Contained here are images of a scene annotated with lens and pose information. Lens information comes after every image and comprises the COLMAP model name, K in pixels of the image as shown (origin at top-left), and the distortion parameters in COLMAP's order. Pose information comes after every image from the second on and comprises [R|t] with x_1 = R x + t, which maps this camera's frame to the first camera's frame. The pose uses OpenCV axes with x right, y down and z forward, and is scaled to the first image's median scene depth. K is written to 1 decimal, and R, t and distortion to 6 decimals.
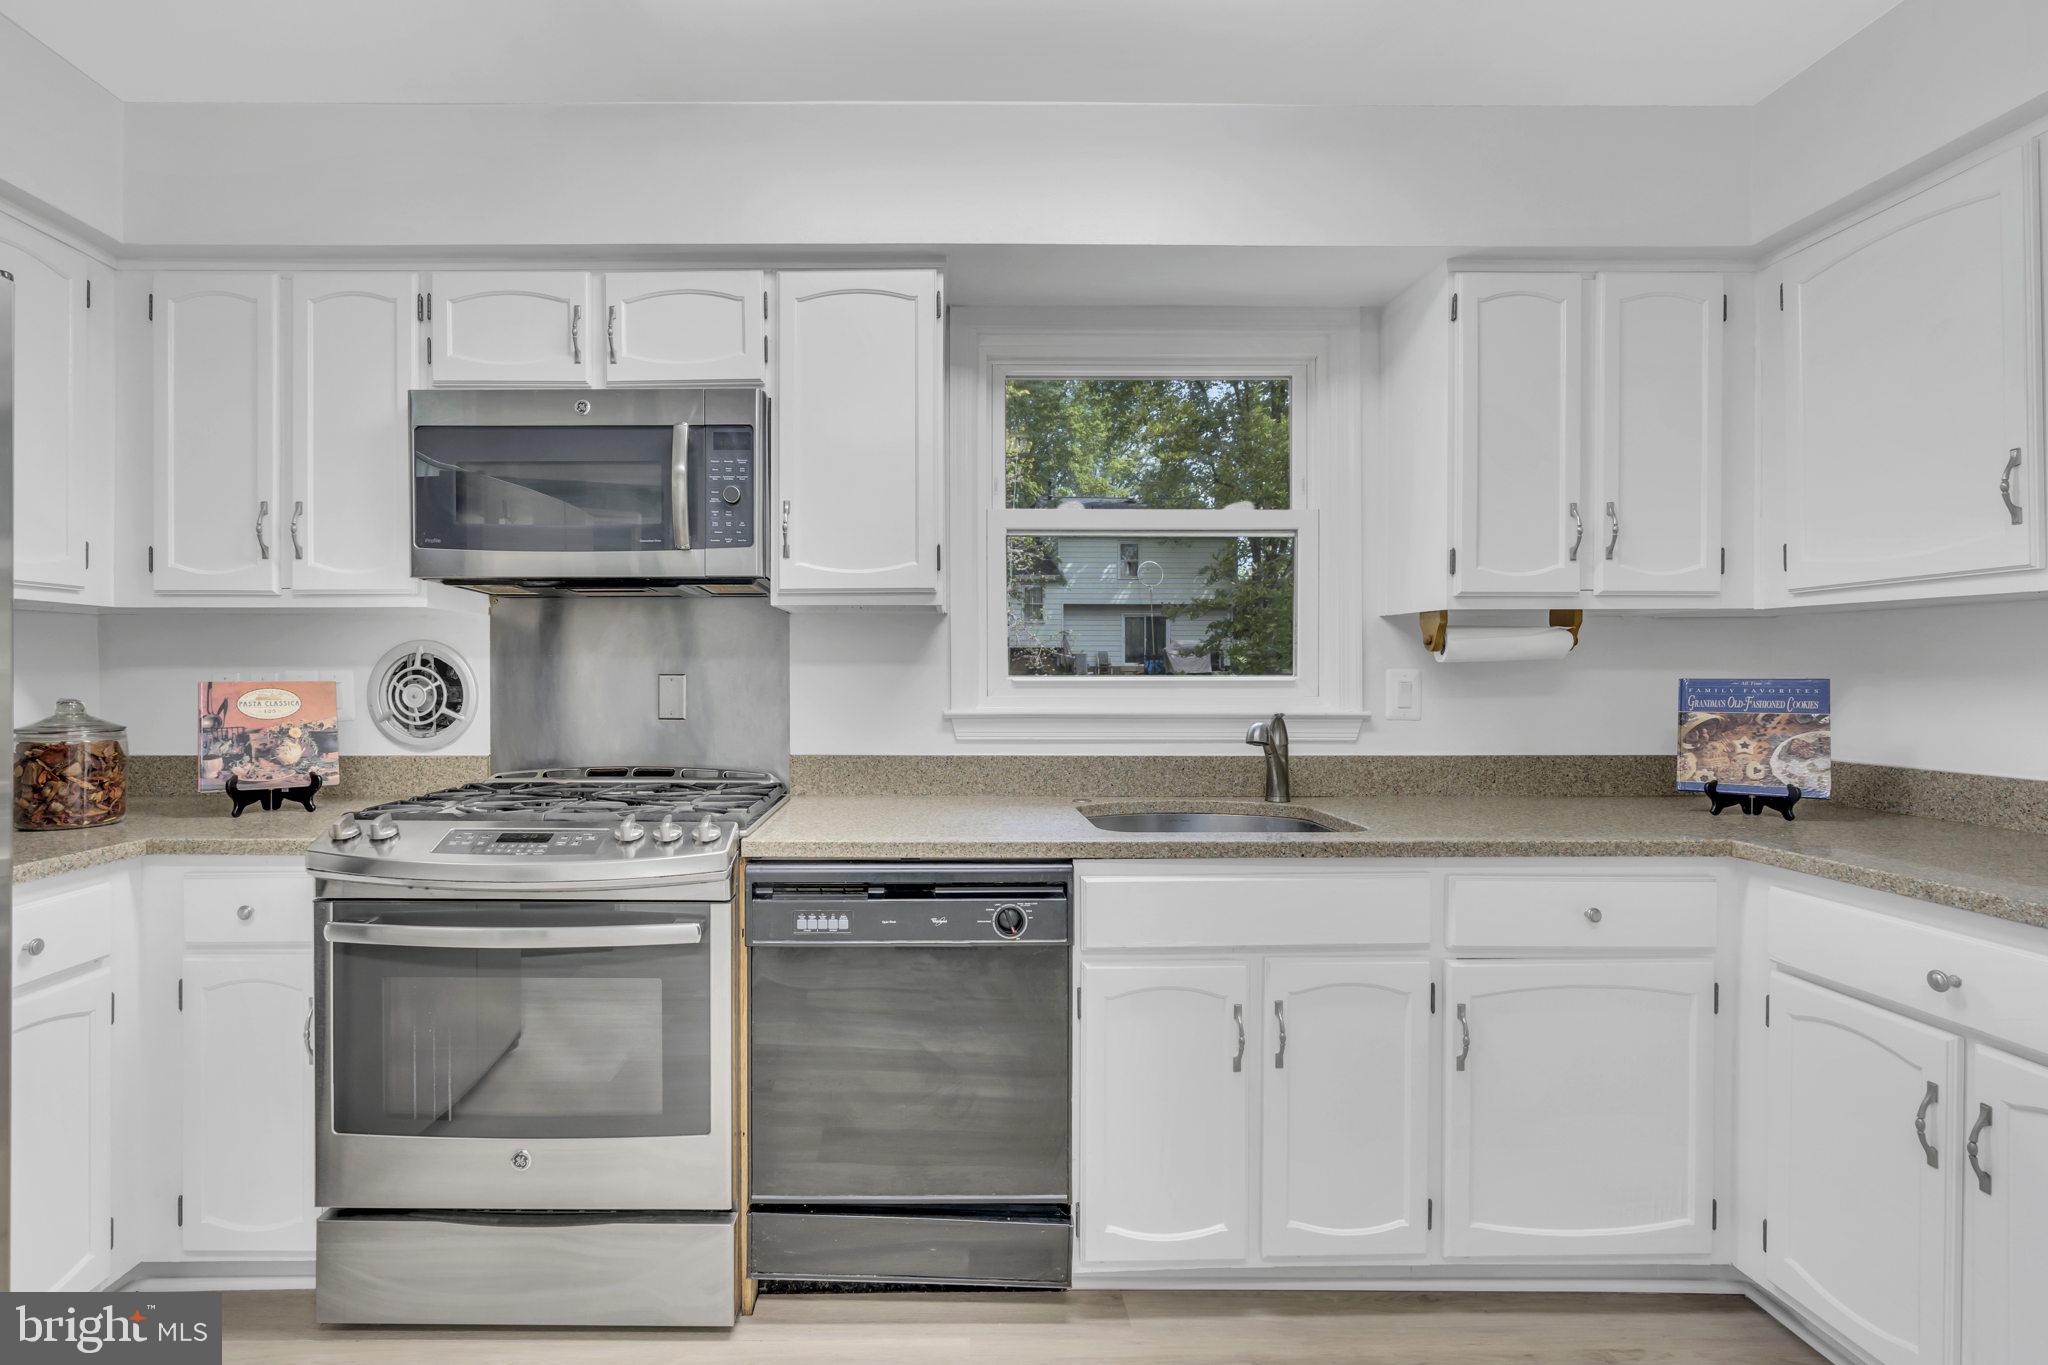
lens RADIAL K [[1045.5, 0, 1022.7], [0, 1045.5, 669.1], [0, 0, 1]] dist [-0.009582, 0.002542]
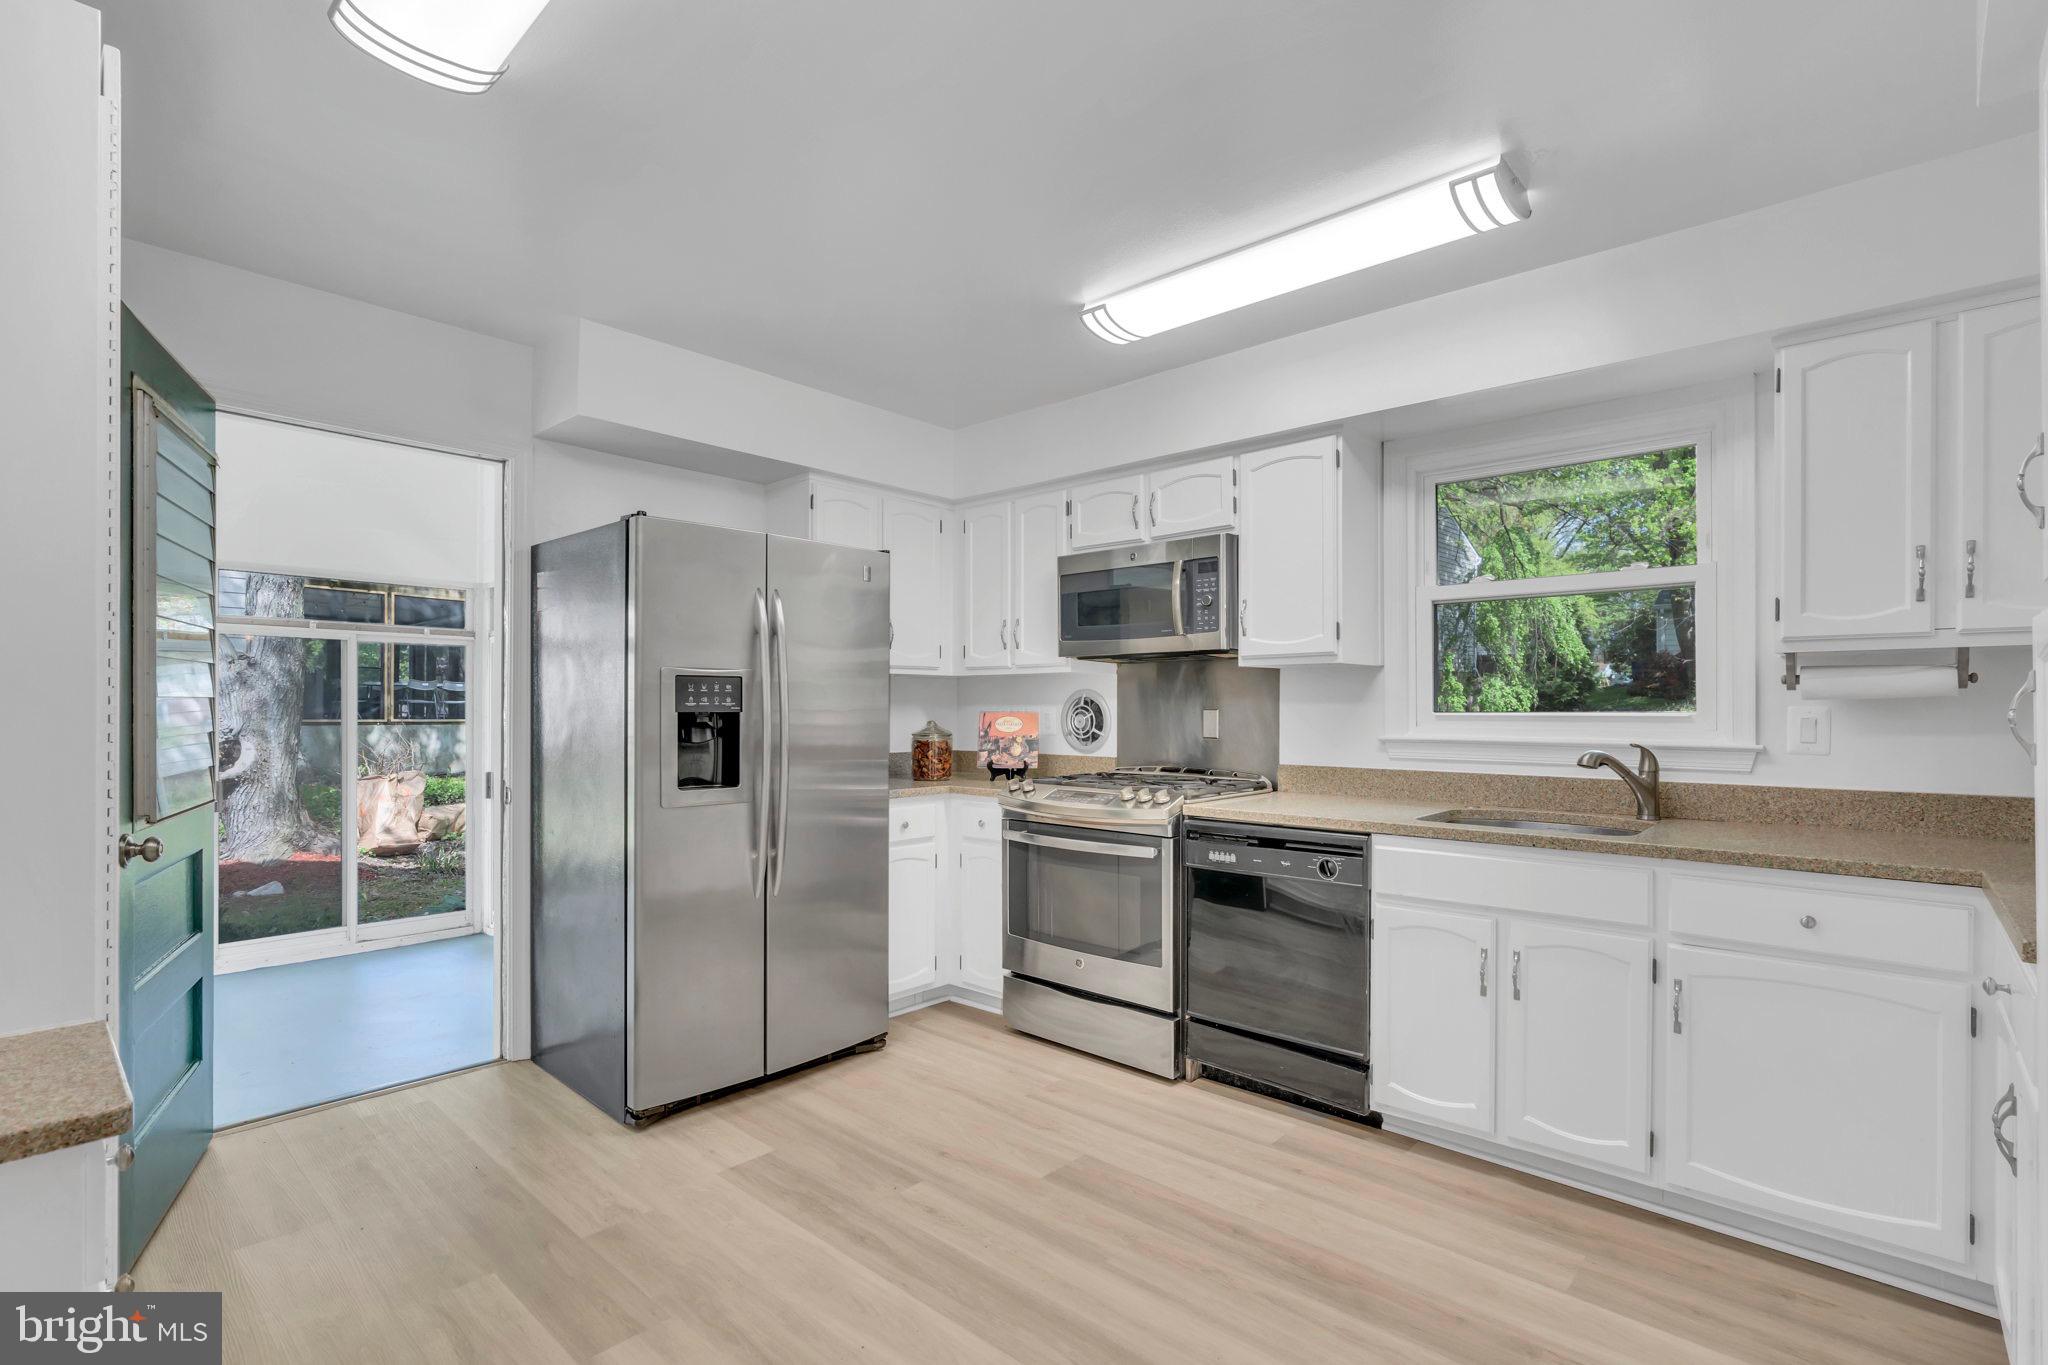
lens RADIAL K [[1005.6, 0, 1022.4], [0, 1005.6, 697.6], [0, 0, 1]] dist [-0.005409, -0.000238]
pose [[0.726176, -0.005819, -0.687485, 0.584069], [0.001044, 0.999972, -0.007362, -0.002481], [0.687508, 0.004628, 0.726162, -0.339330]]
